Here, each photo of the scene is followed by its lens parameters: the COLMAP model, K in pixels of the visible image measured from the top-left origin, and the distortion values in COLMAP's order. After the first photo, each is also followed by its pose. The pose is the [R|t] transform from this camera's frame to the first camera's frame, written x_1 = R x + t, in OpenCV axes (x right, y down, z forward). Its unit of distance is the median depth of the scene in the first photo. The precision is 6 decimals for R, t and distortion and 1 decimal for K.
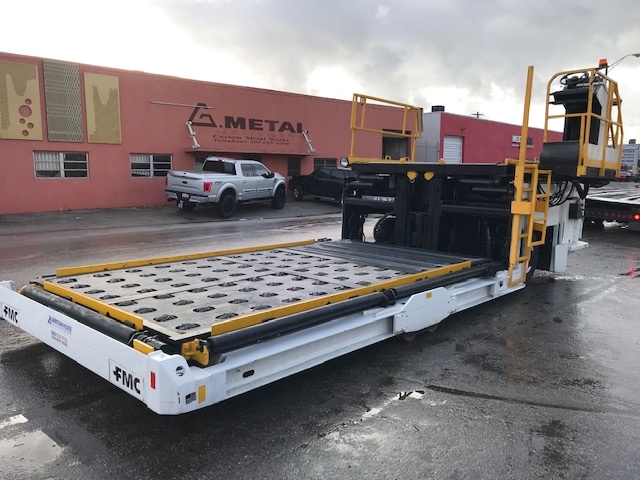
lens RADIAL K [[519.0, 0, 319.4], [0, 519.0, 240.4], [0, 0, 1]] dist [0.021428, -0.022220]
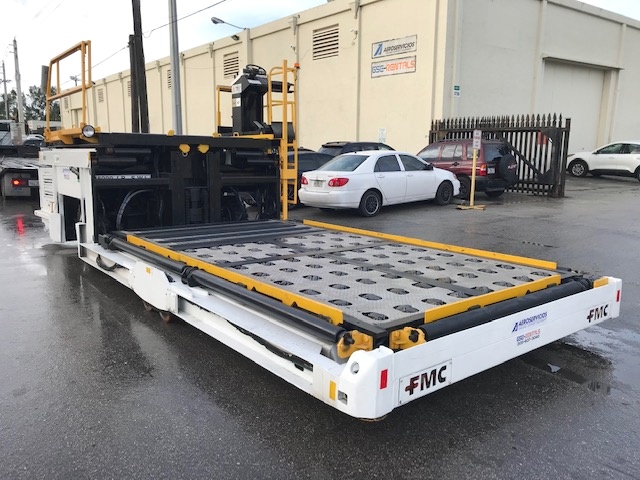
lens RADIAL K [[519.0, 0, 321.8], [0, 519.0, 239.6], [0, 0, 1]] dist [0.021428, -0.022220]
pose [[0.165933, -0.178343, 0.969876, -0.755645], [0.122671, 0.979604, 0.159145, -0.087602], [-0.978477, 0.092569, 0.184426, 0.632767]]
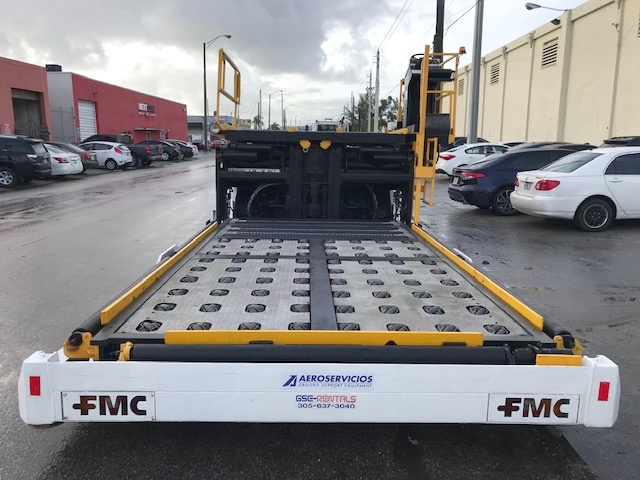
lens RADIAL K [[519.0, 0, 319.3], [0, 519.0, 242.0], [0, 0, 1]] dist [0.021428, -0.022220]
pose [[0.730694, -0.131439, 0.669933, -0.493416], [0.090298, 0.991277, 0.095998, -0.038033], [-0.676707, -0.009652, 0.736189, 0.289823]]
